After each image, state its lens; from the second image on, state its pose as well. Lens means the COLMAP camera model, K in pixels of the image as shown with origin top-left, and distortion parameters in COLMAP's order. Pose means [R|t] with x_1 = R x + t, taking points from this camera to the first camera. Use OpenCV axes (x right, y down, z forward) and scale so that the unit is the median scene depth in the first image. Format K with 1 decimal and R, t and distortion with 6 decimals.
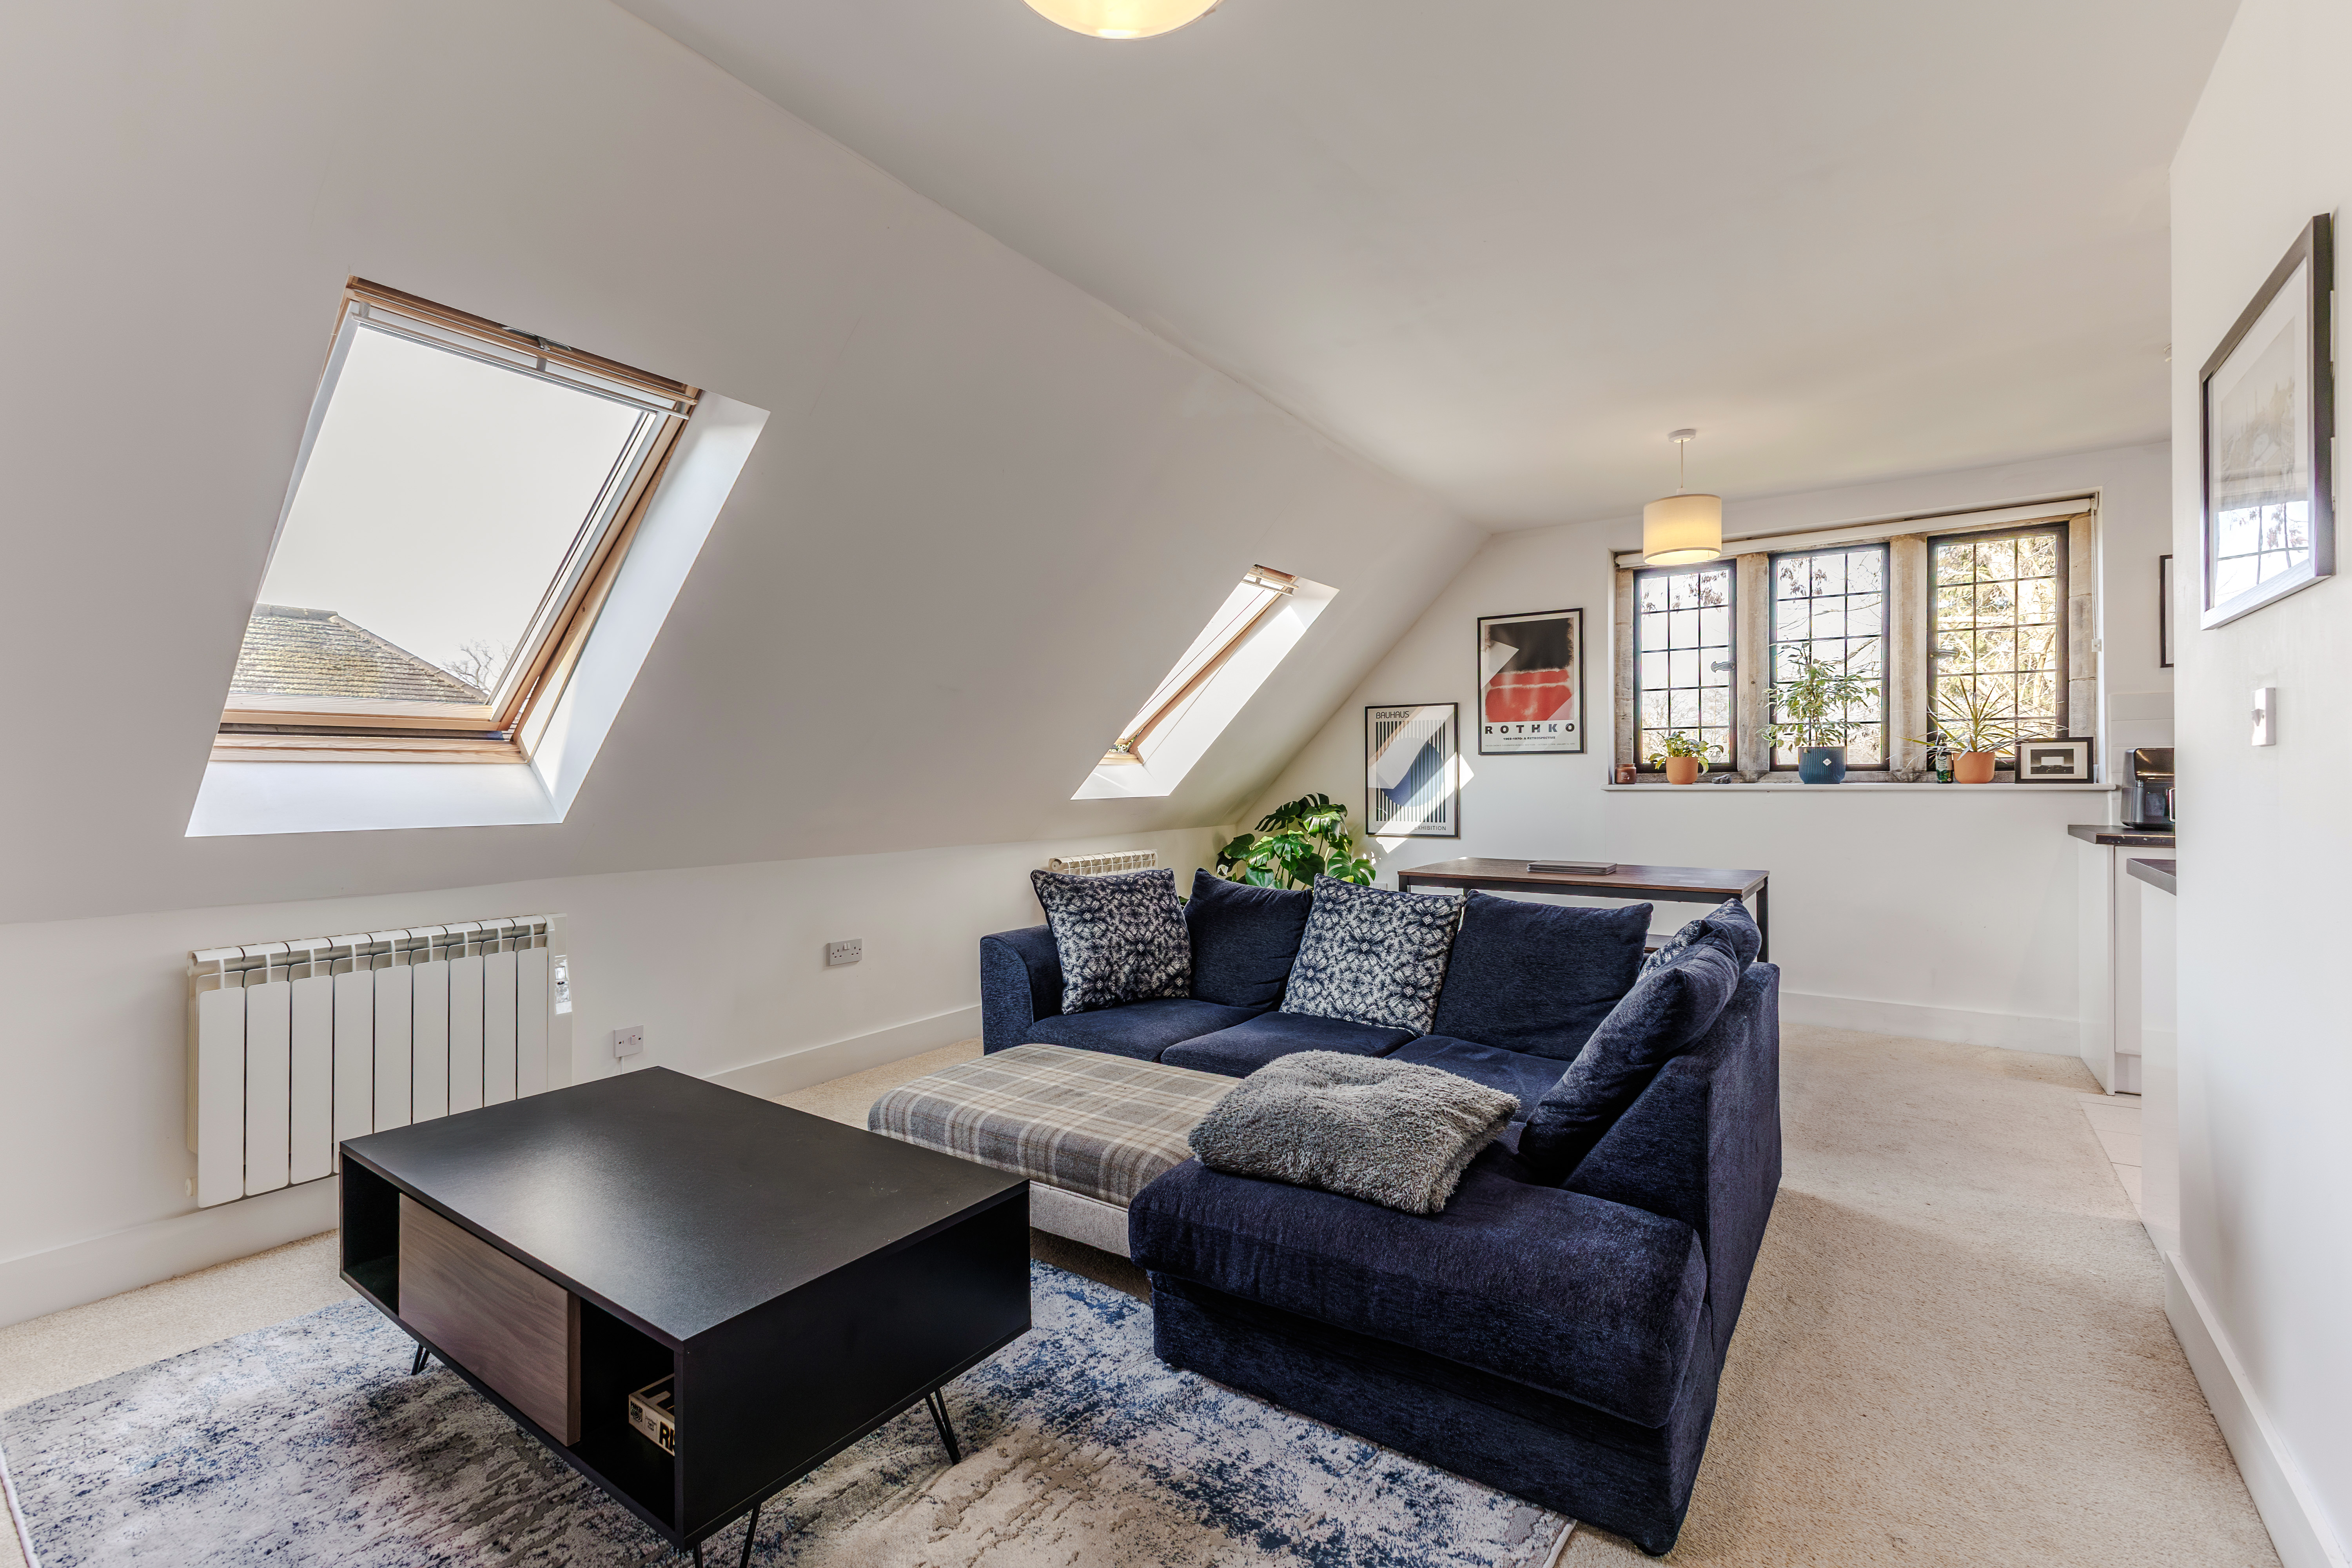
lens RADIAL K [[1018.8, 0, 1198.0], [0, 1018.8, 768.6], [0, 0, 1]] dist [0.011401, -0.003250]
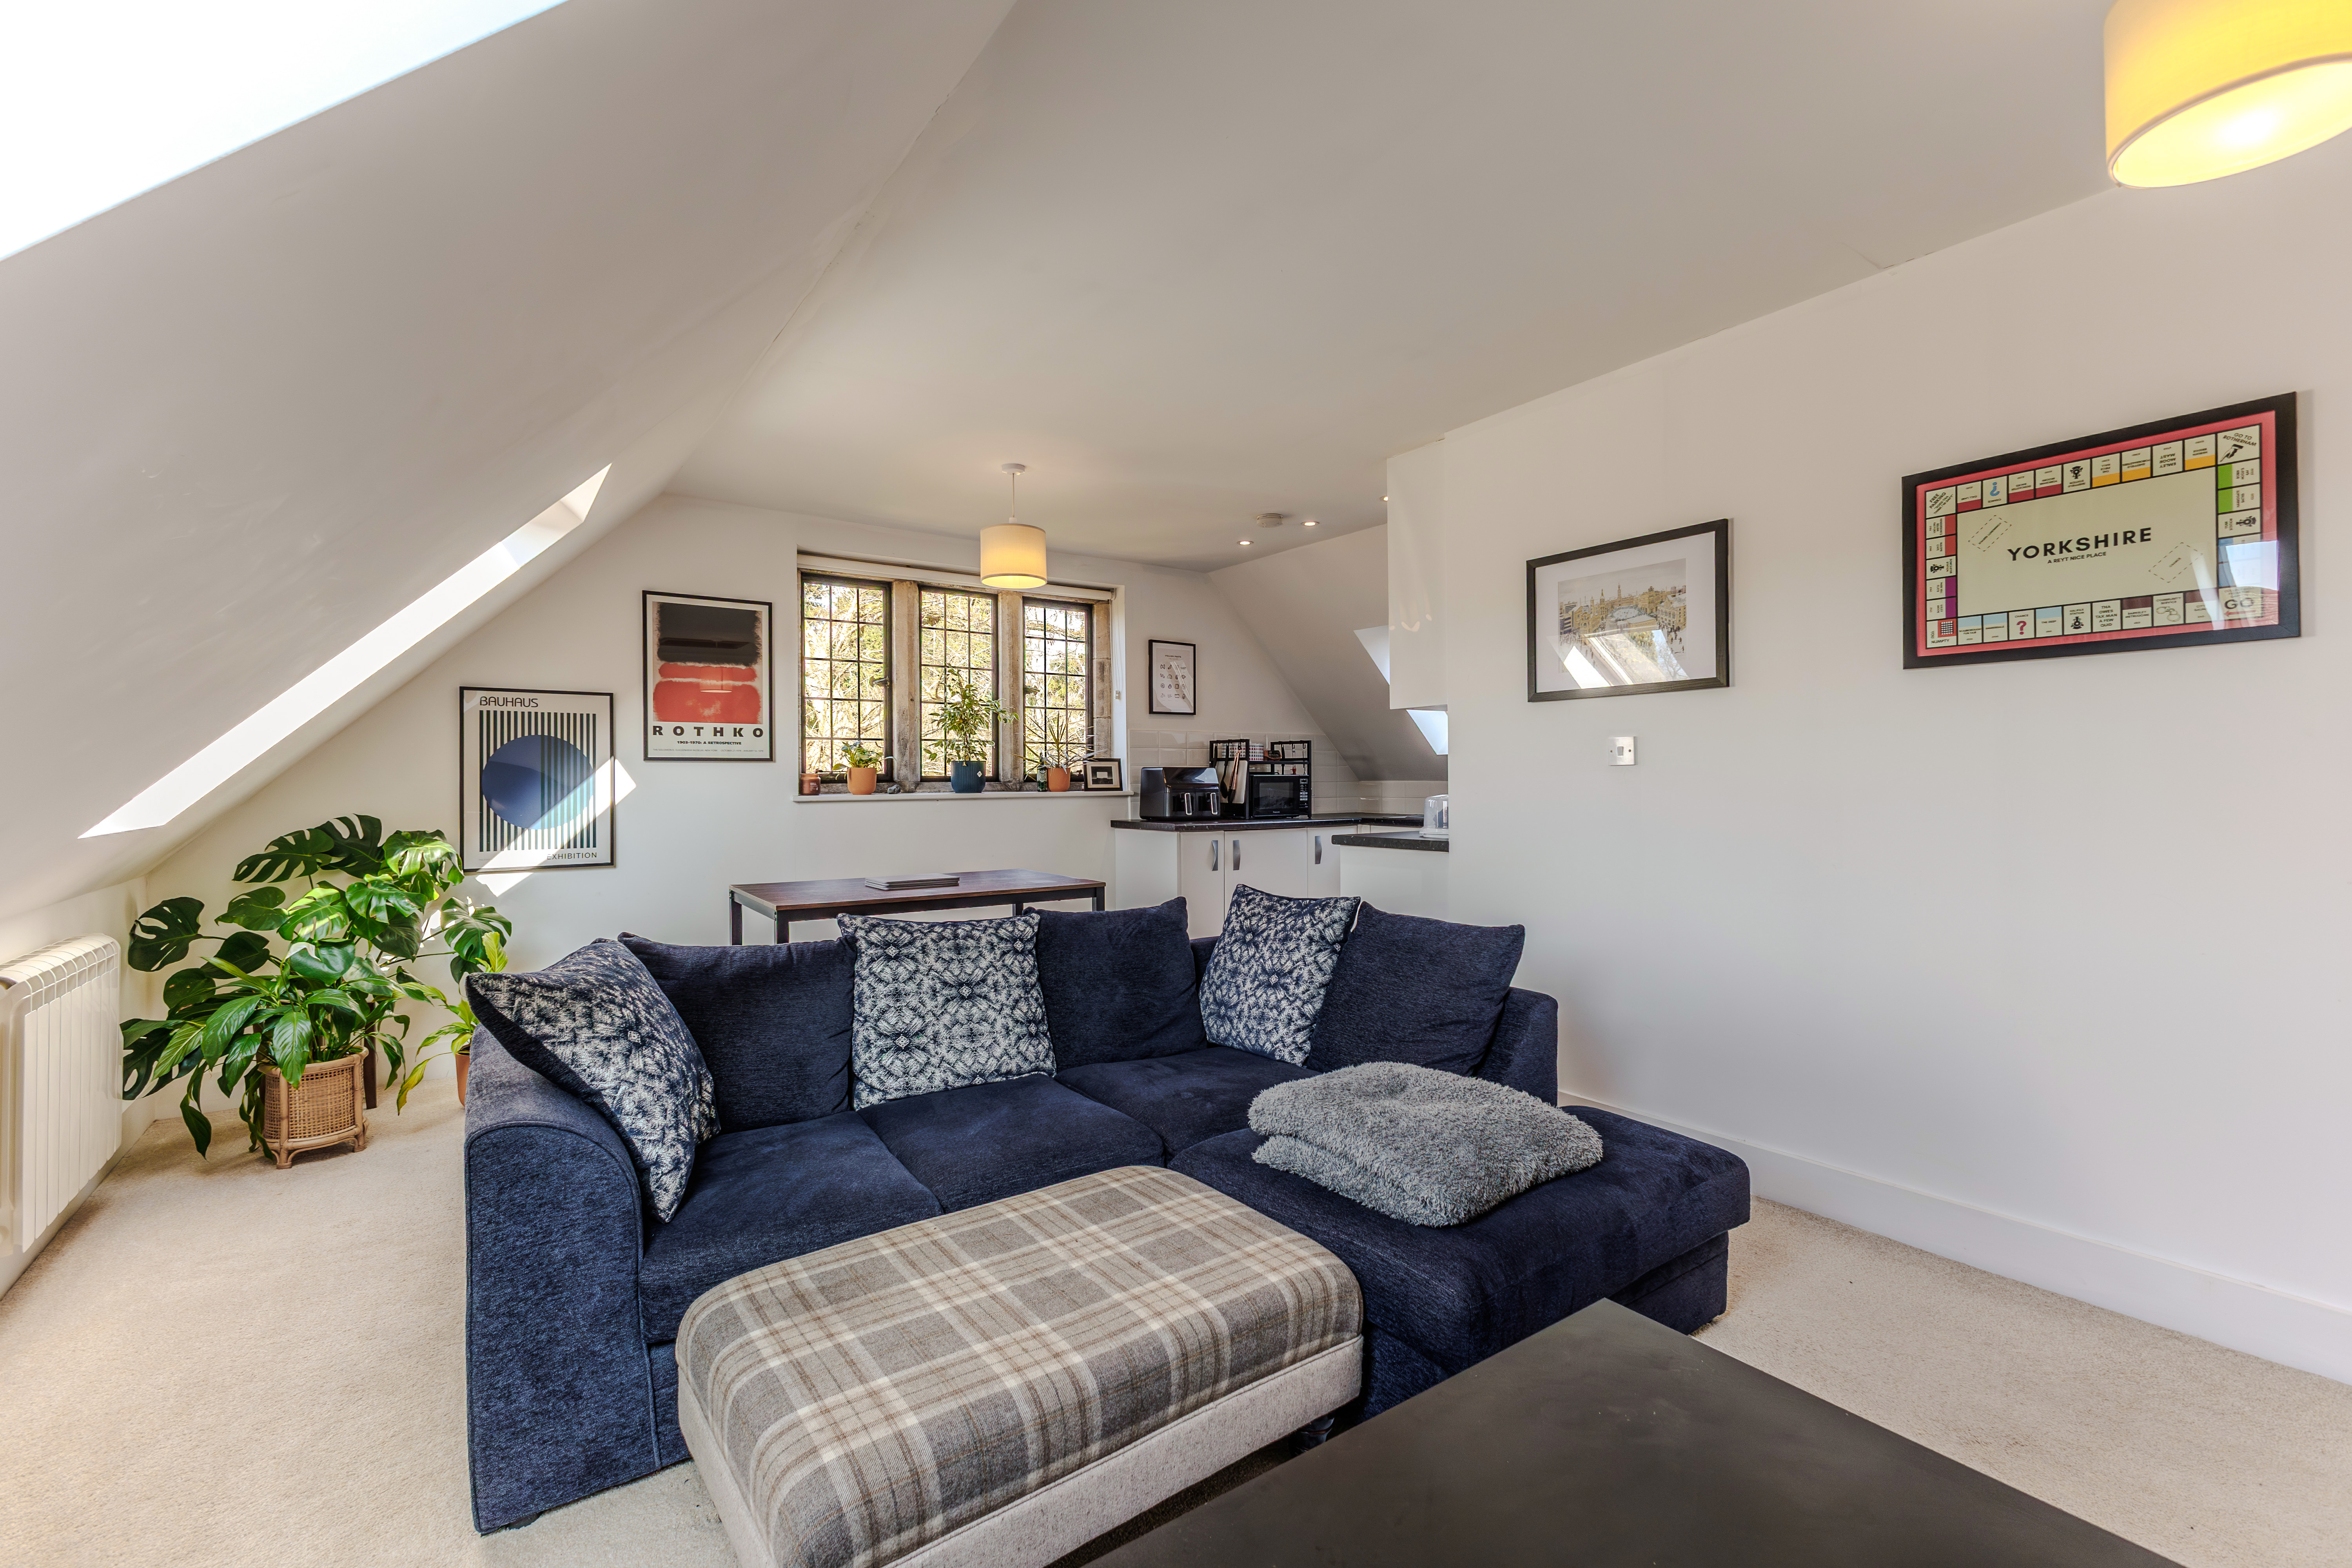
lens RADIAL K [[1015.9, 0, 1181.2], [0, 1015.9, 785.2], [0, 0, 1]] dist [0.009194, -0.003252]
pose [[0.336578, -0.008204, 0.941620, -0.380503], [-0.012434, 0.999836, 0.013156, -0.011159], [-0.941573, -0.016136, 0.336421, 0.364782]]
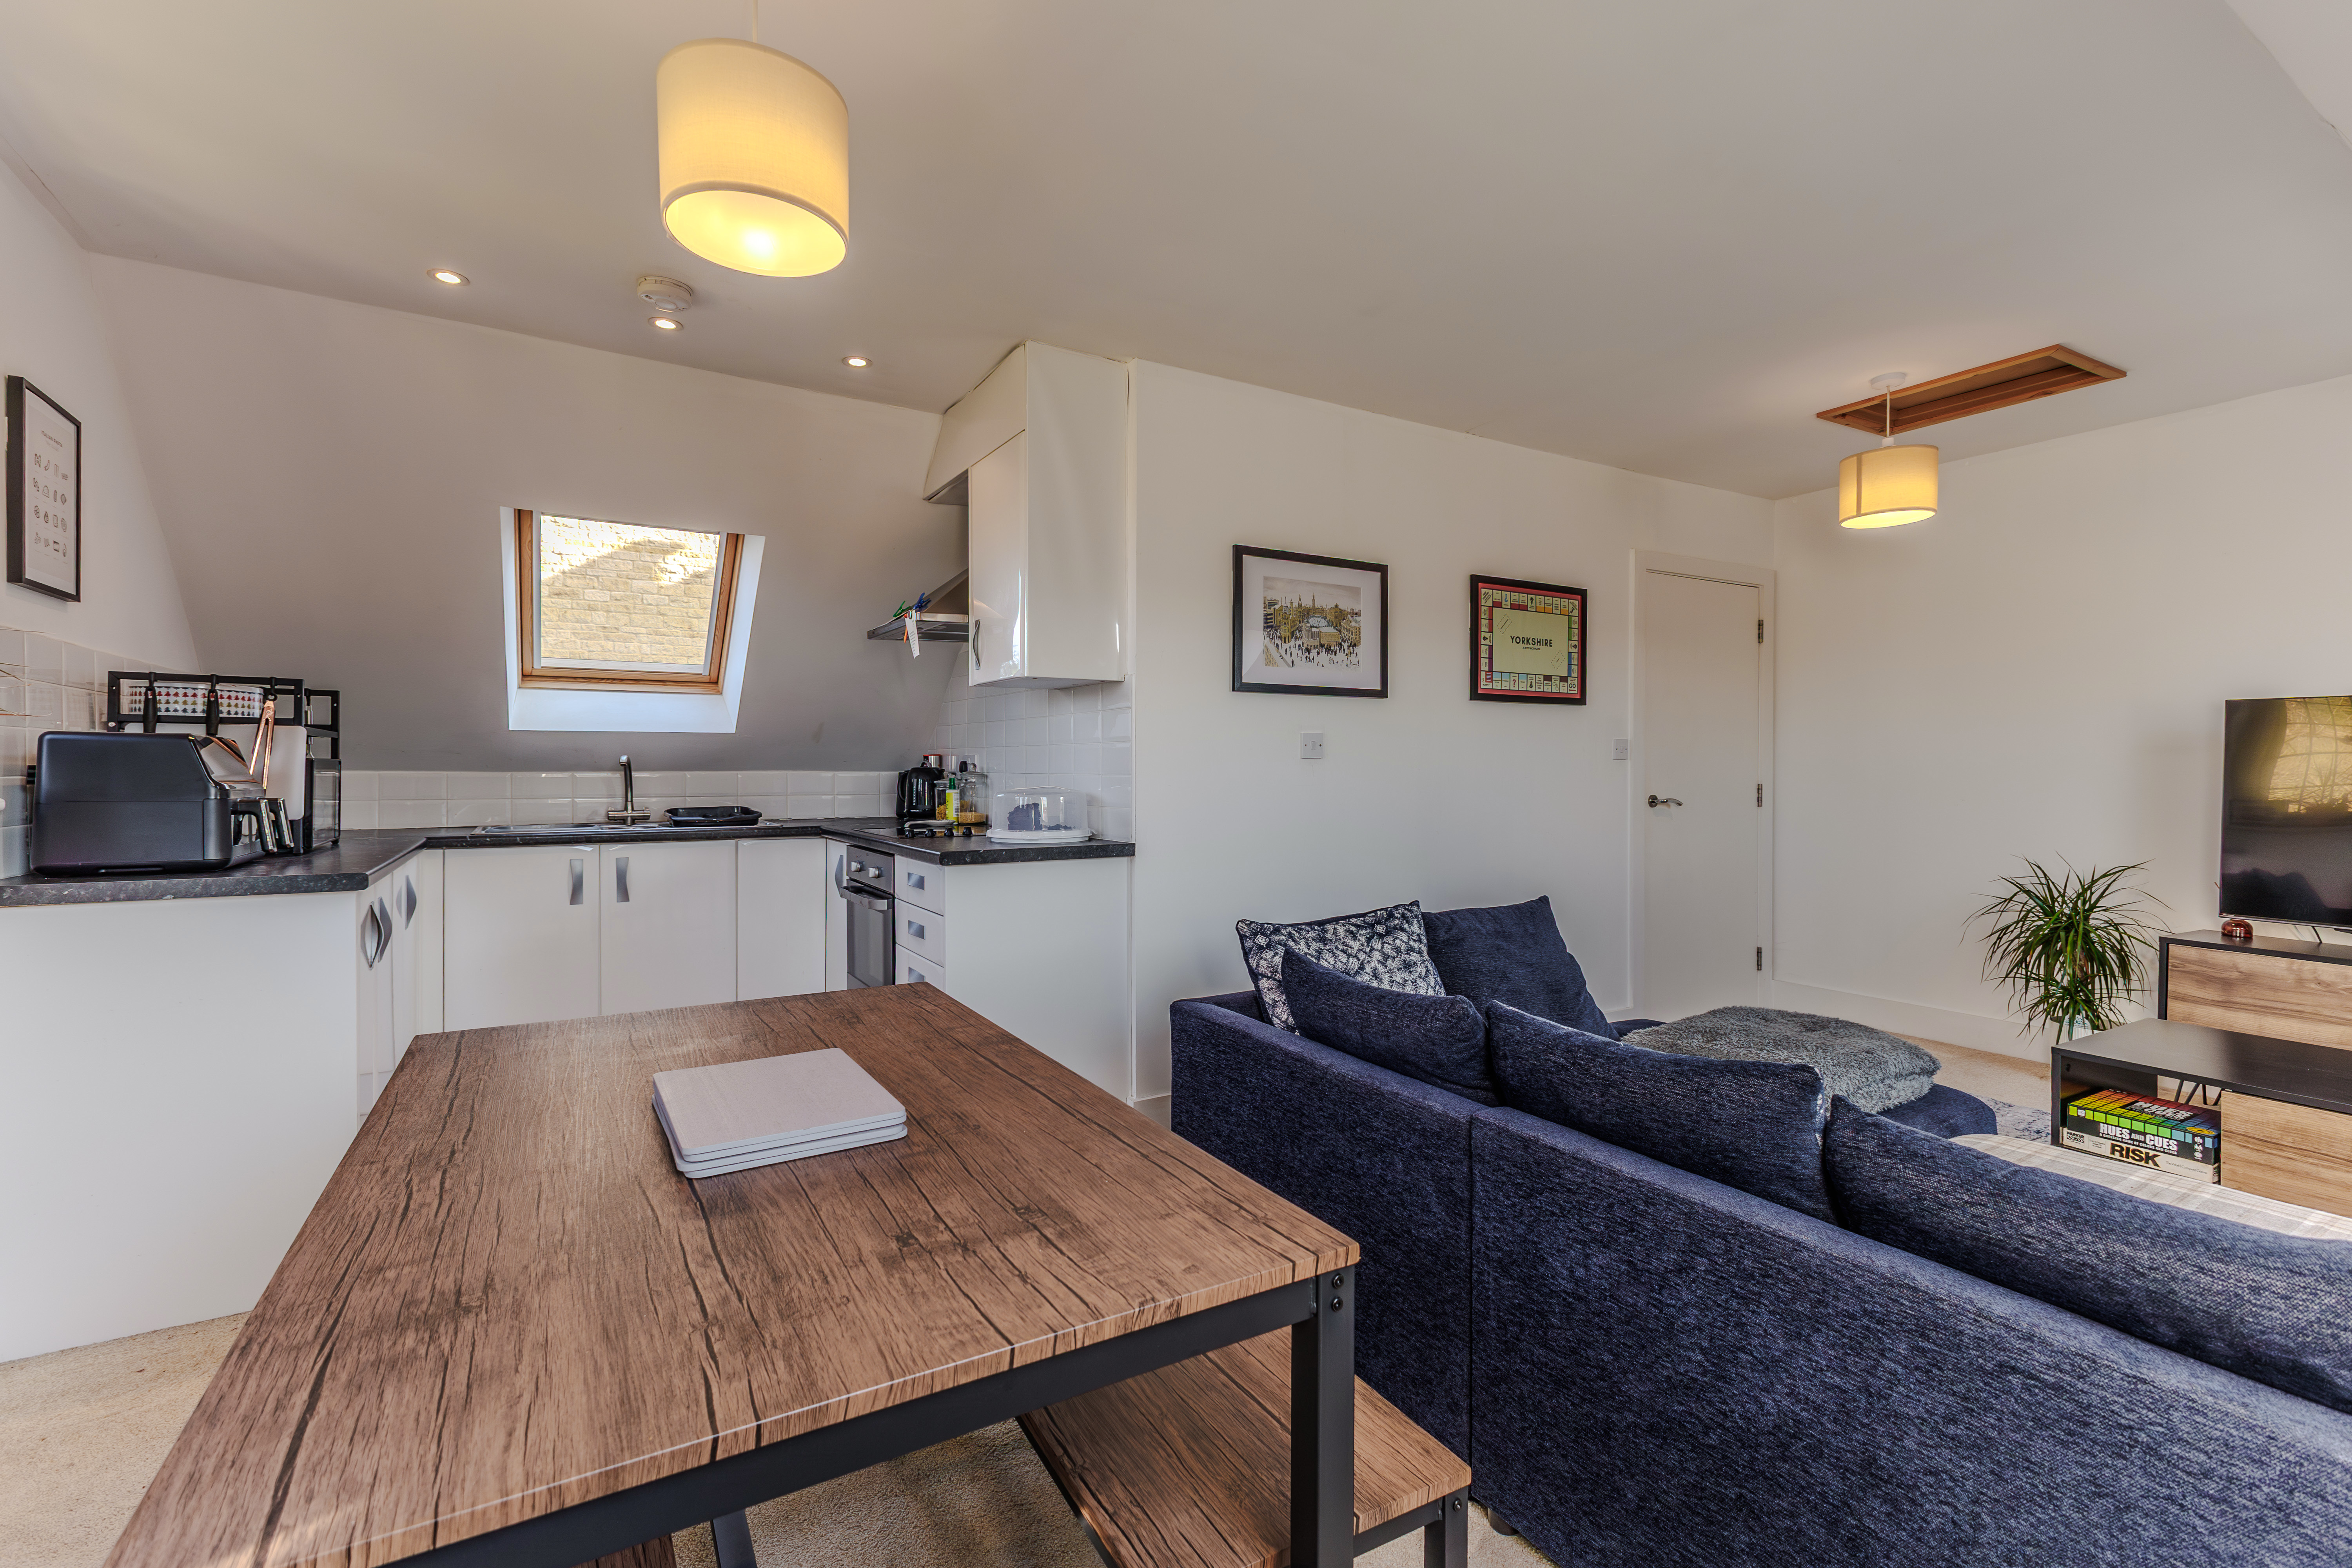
lens RADIAL K [[1018.8, 0, 1155.0], [0, 1018.8, 779.0], [0, 0, 1]] dist [0.011401, -0.003250]
pose [[-0.910881, -0.008539, 0.412581, 0.126840], [-0.011972, 0.999912, -0.005735, 0.001144], [-0.412496, -0.010164, -0.910903, 1.017256]]
